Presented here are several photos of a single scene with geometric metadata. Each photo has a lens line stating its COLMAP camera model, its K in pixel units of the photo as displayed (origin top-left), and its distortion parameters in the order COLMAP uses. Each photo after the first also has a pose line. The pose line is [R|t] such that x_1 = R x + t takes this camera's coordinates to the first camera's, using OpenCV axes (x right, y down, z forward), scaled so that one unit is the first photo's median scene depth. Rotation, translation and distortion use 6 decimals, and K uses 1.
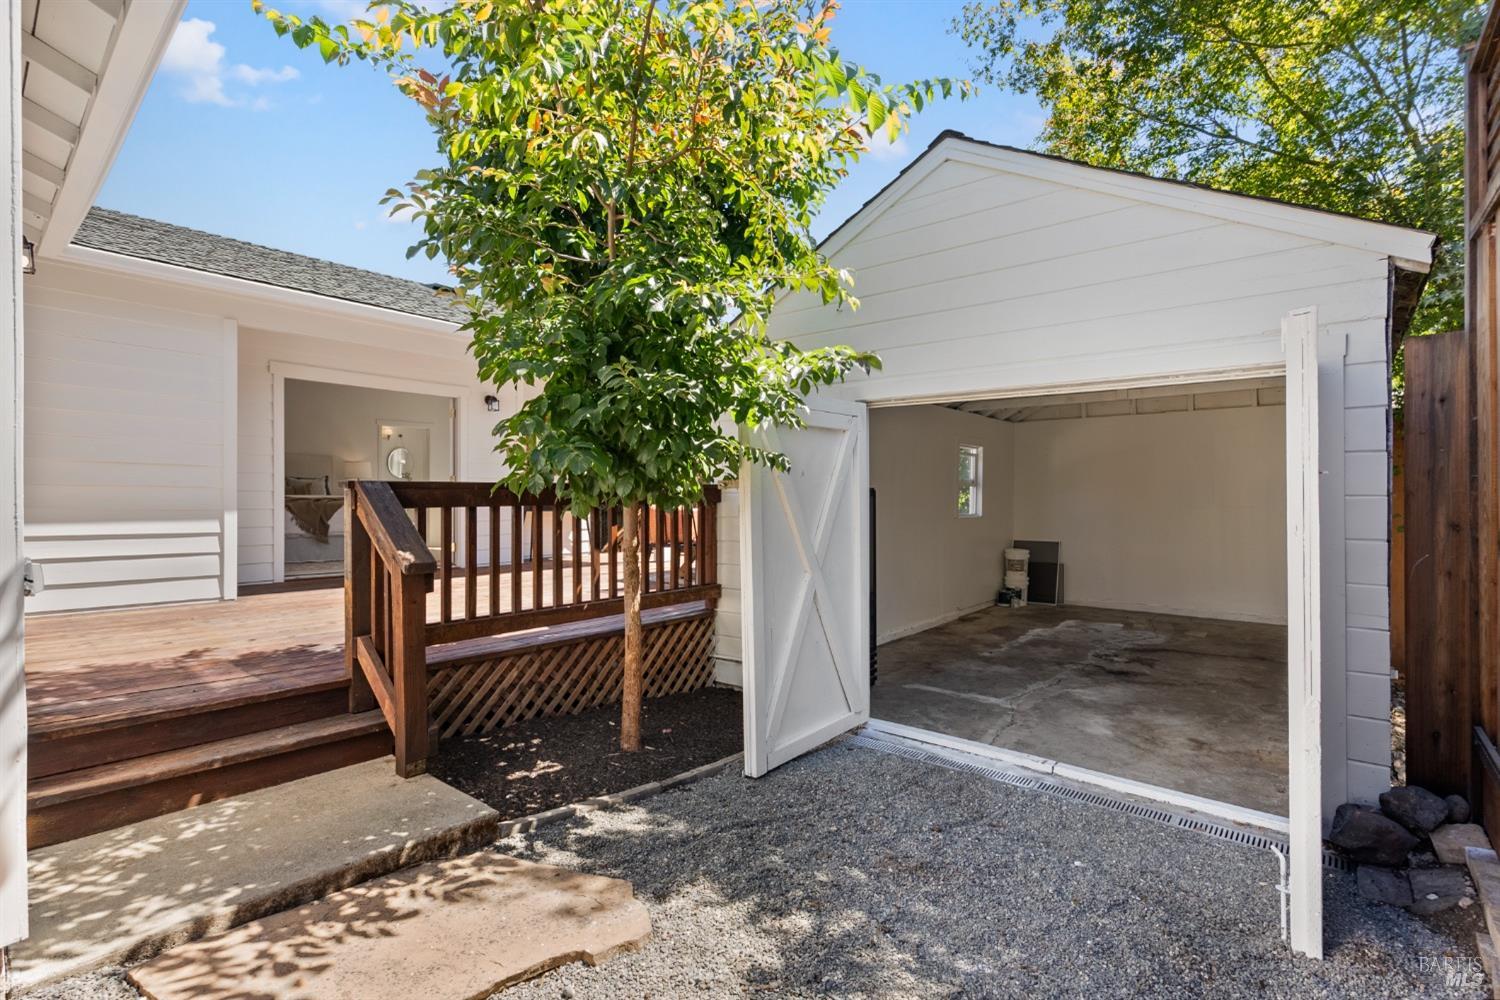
lens RADIAL K [[685.1, 0, 753.9], [0, 685.1, 504.2], [0, 0, 1]] dist [-0.002430, -0.000054]
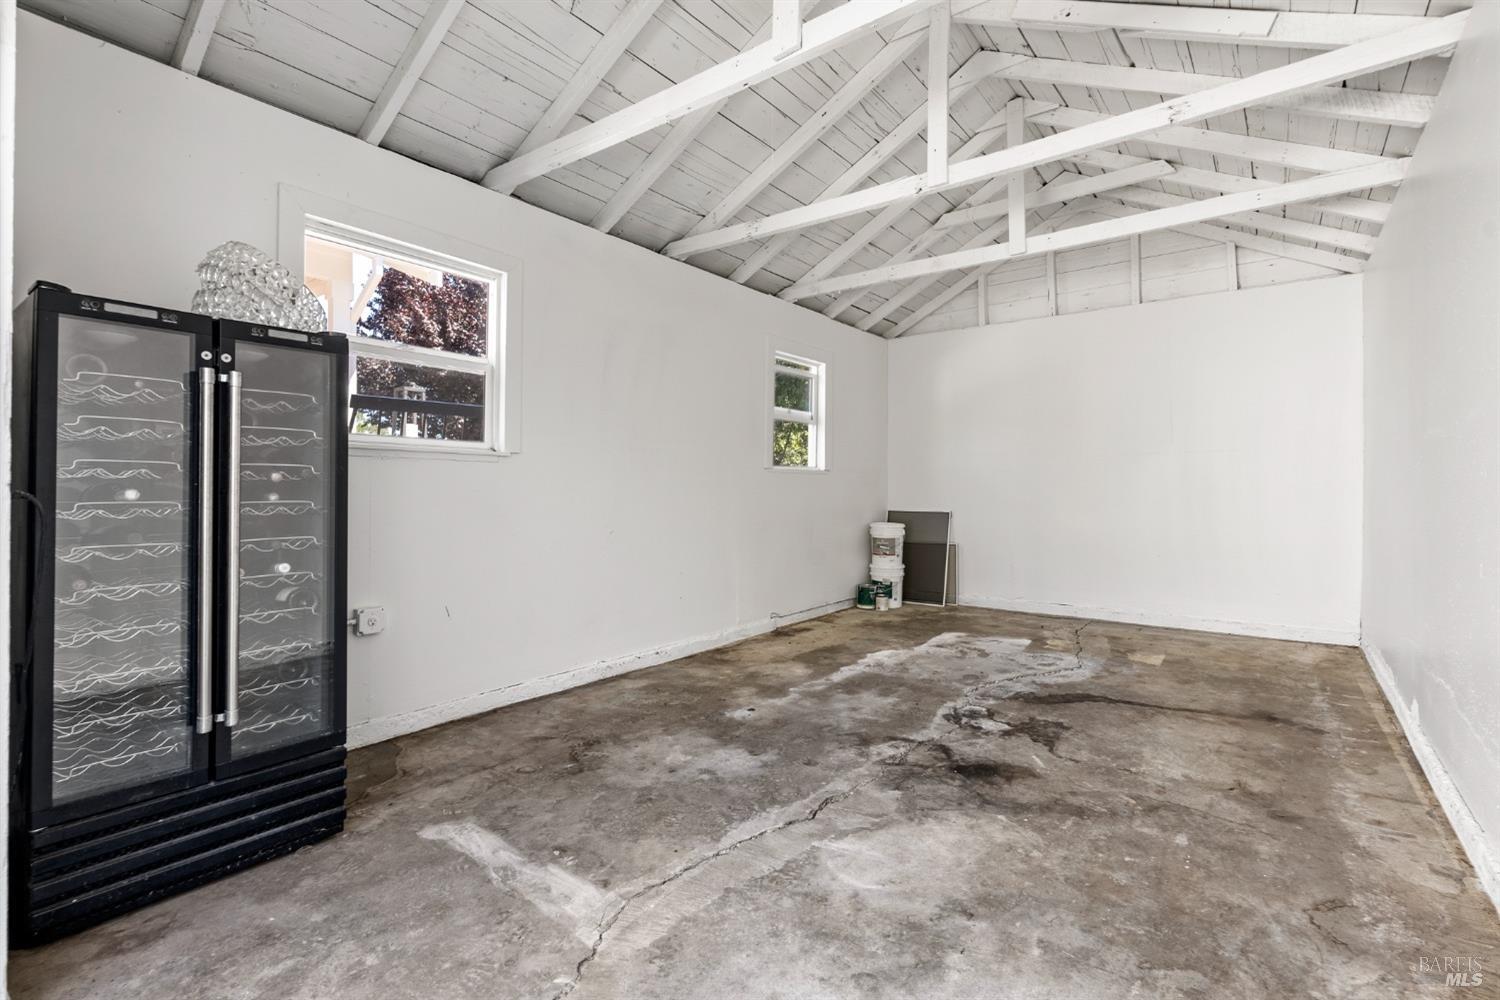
lens RADIAL K [[685.1, 0, 746.6], [0, 685.1, 490.6], [0, 0, 1]] dist [-0.002430, -0.000054]
pose [[0.999287, 0.000688, 0.037760, 0.254021], [-0.000362, 0.999963, -0.008650, 0.045521], [-0.037764, 0.008630, 0.999249, 0.384033]]
